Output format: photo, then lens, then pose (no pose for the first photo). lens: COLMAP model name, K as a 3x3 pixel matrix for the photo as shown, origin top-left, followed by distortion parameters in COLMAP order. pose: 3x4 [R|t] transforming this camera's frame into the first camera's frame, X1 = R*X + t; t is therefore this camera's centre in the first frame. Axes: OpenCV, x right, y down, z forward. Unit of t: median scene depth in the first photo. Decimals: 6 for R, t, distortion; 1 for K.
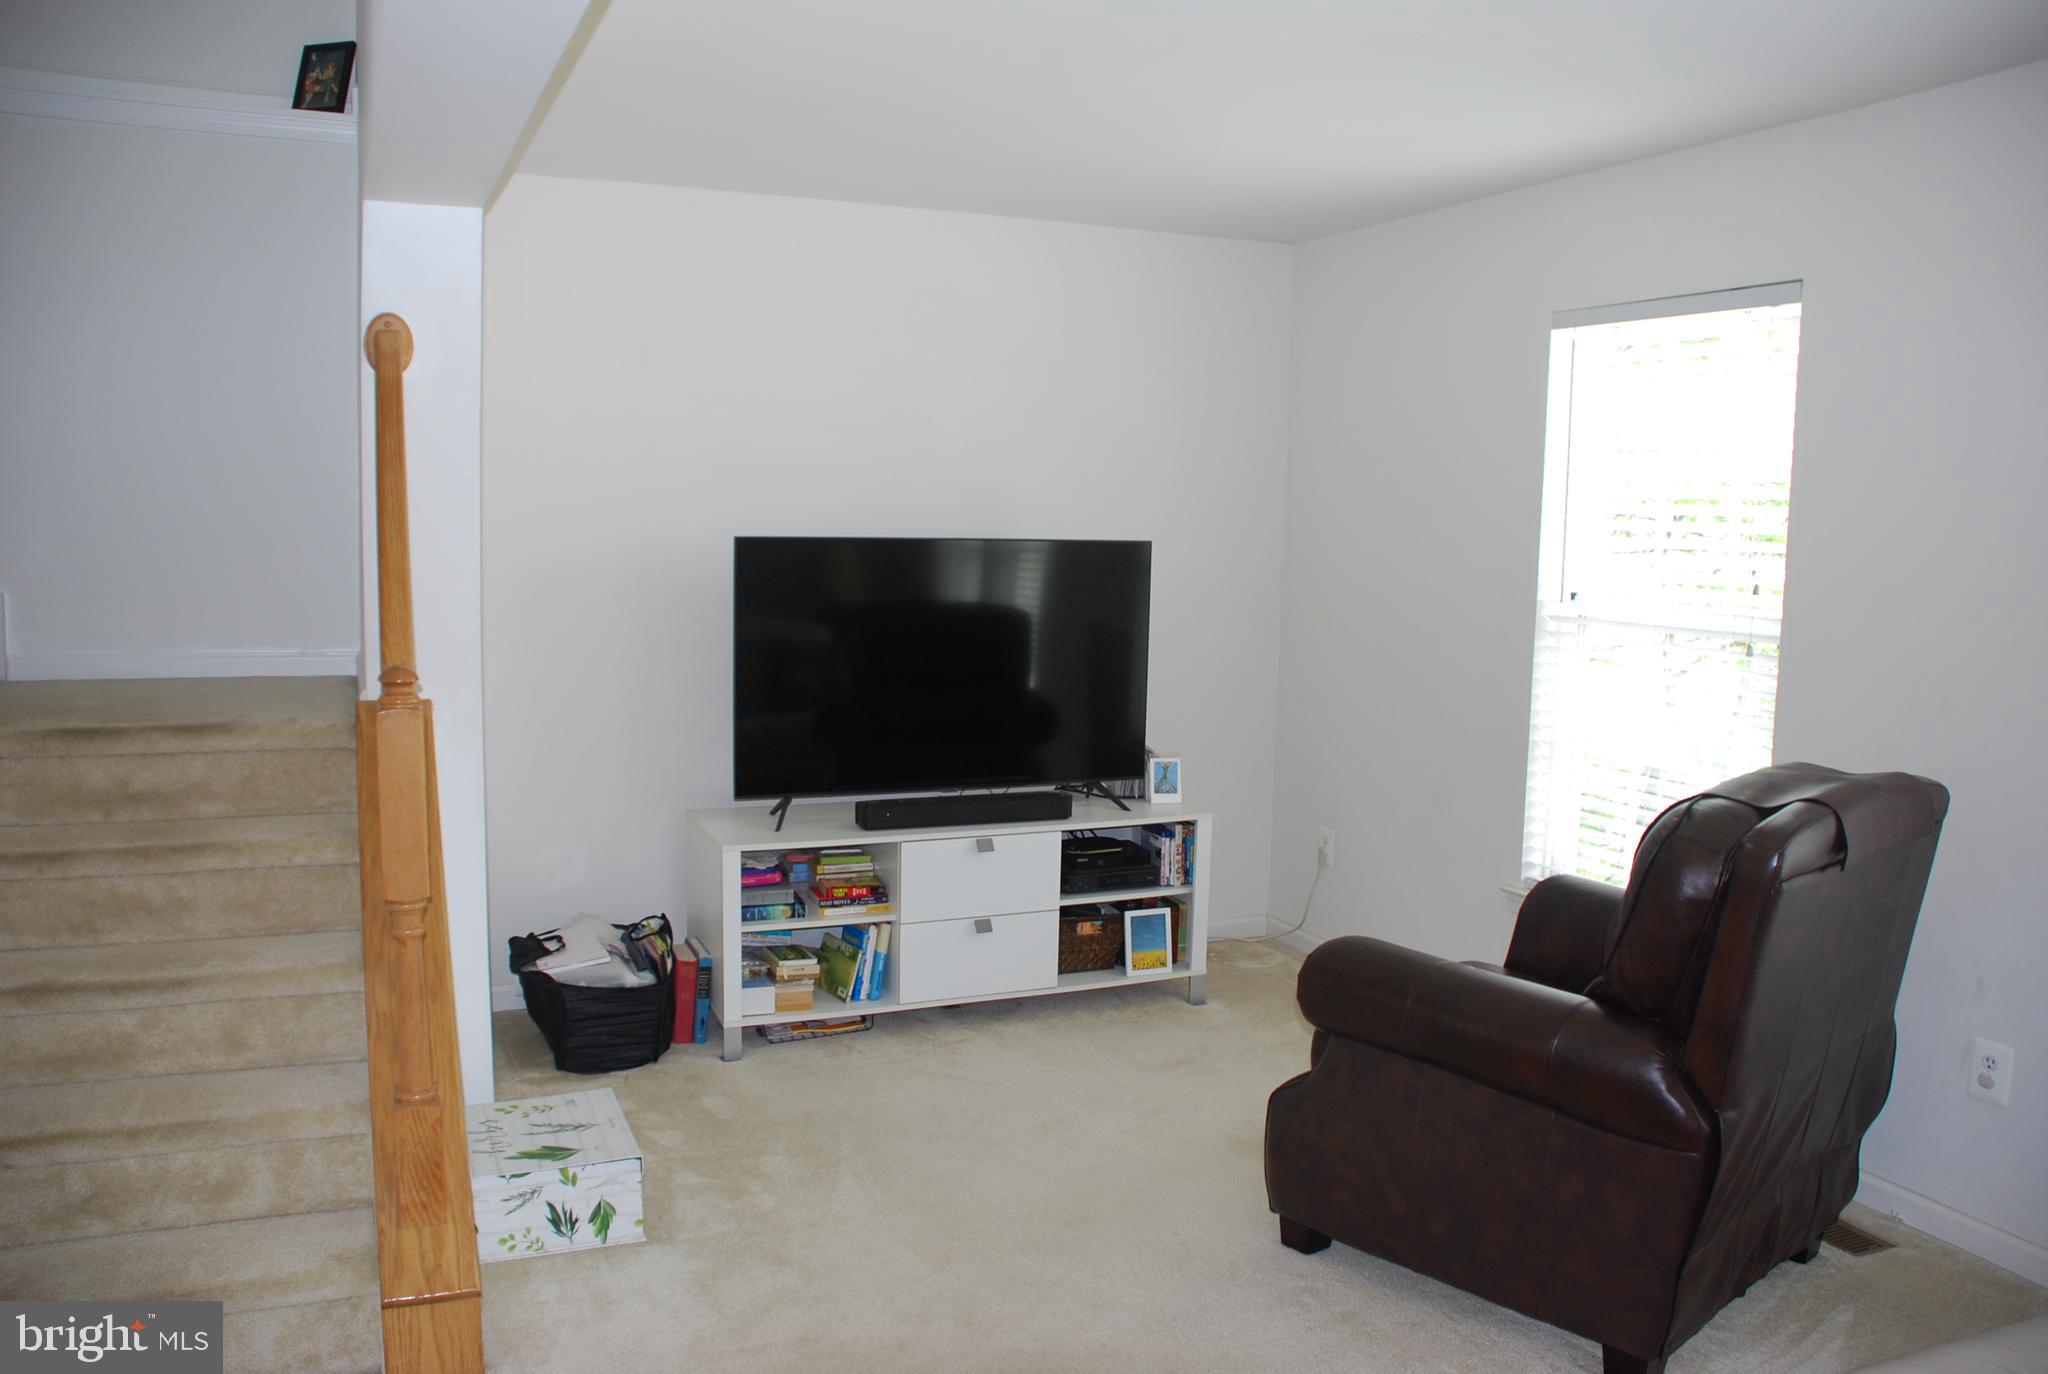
lens RADIAL K [[1589.7, 0, 1024.0], [0, 1589.7, 687.0], [0, 0, 1]] dist [-0.159782, 0.107762]
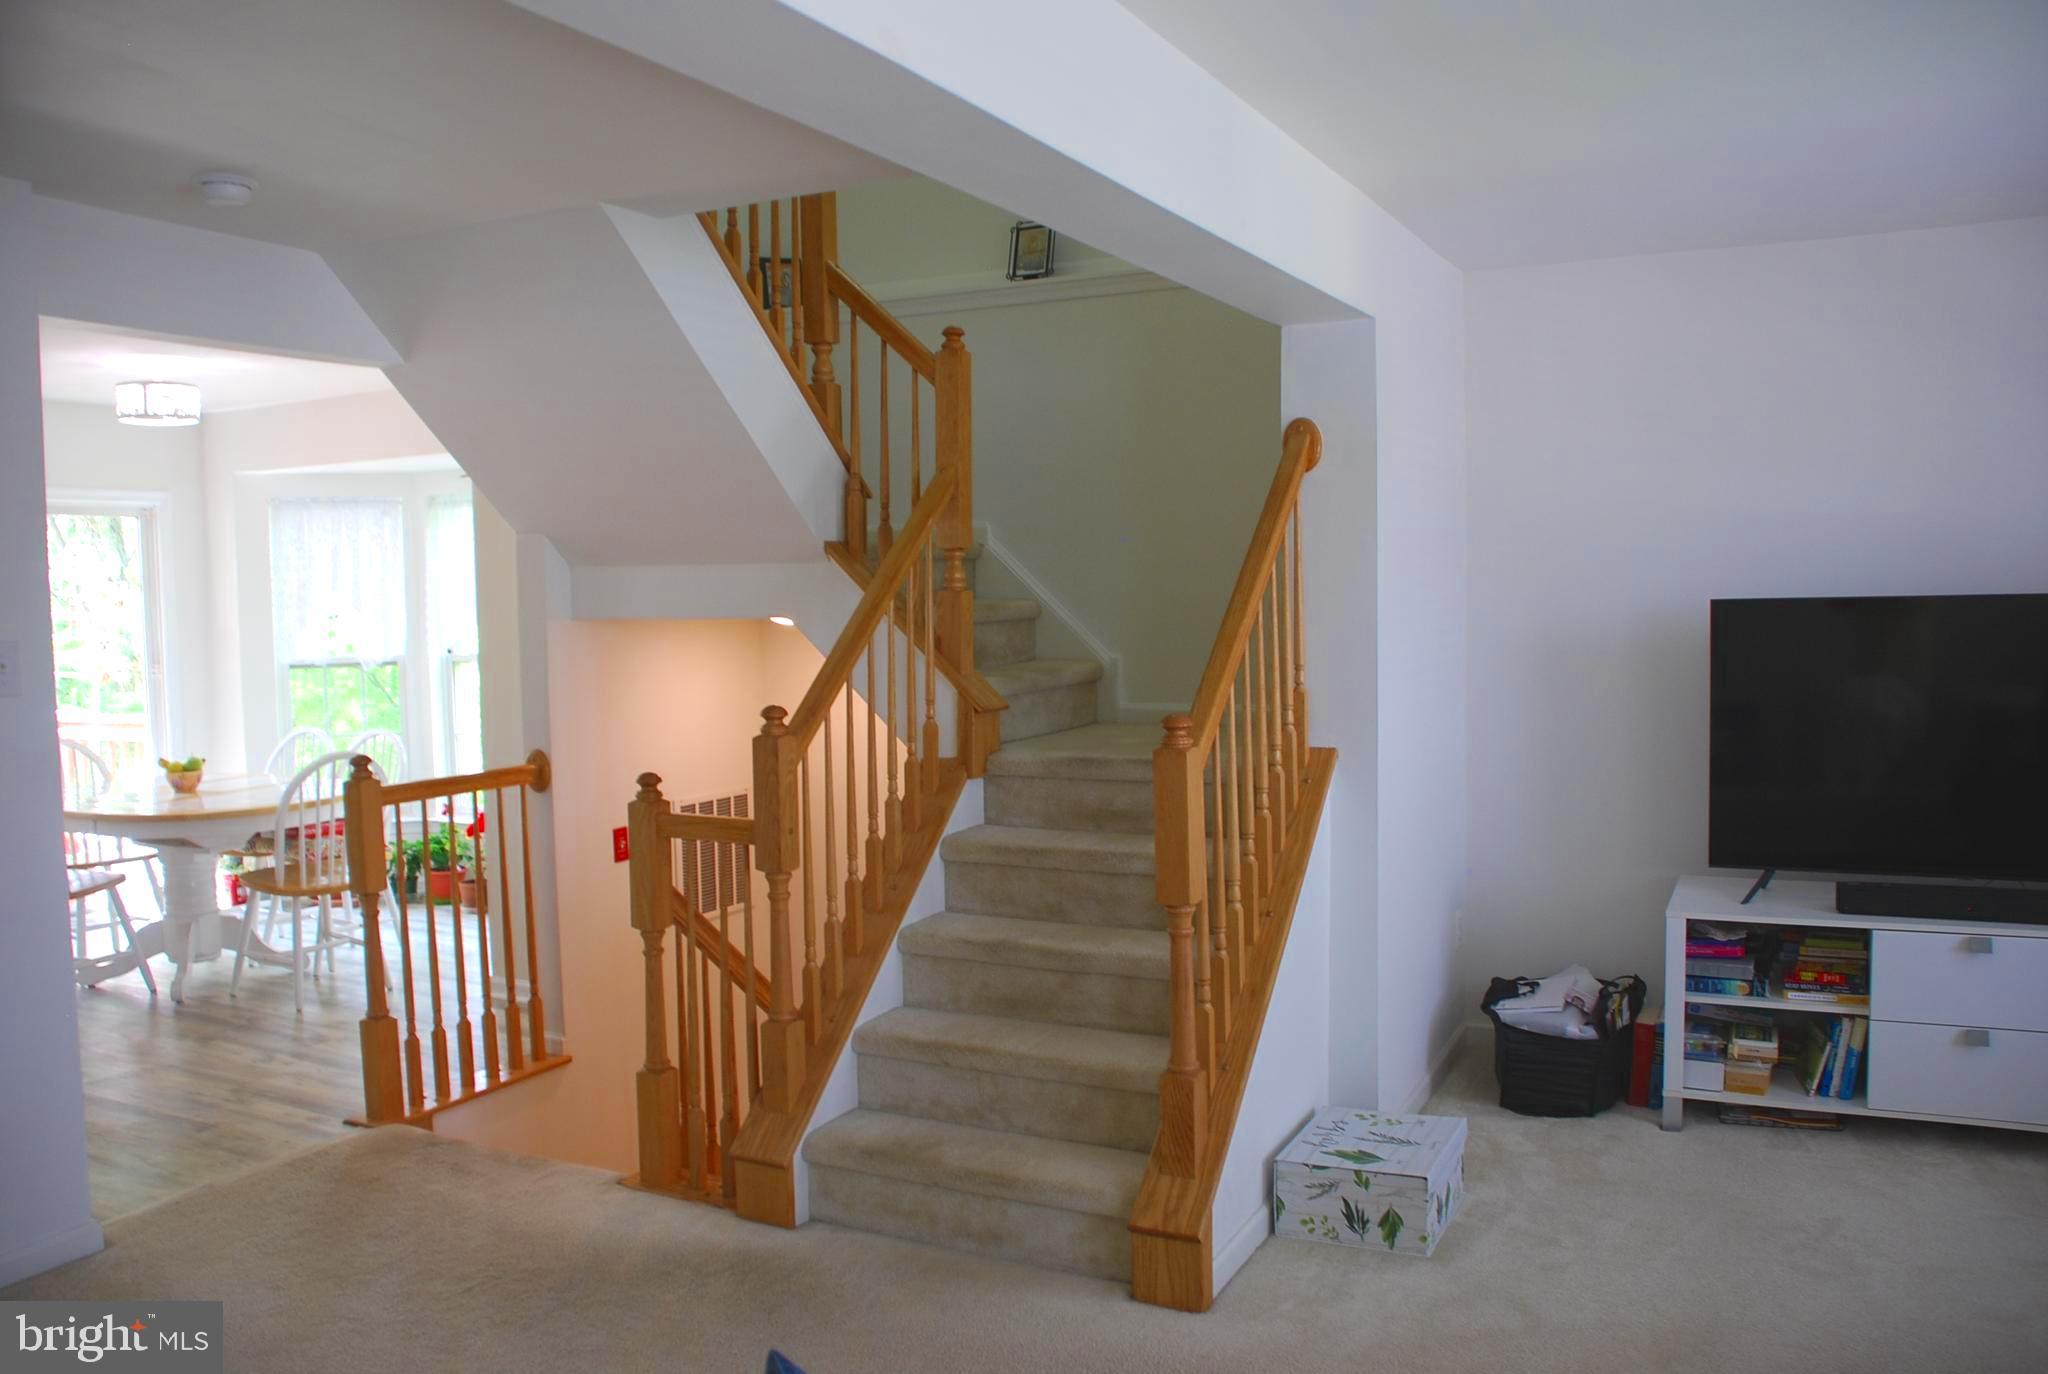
lens RADIAL K [[1589.7, 0, 1024.0], [0, 1589.7, 687.0], [0, 0, 1]] dist [-0.159782, 0.107762]
pose [[0.637996, 0.012488, -0.769938, 0.287976], [-0.043796, 0.998838, -0.020090, -0.002399], [0.768793, 0.046538, 0.637802, 0.061116]]
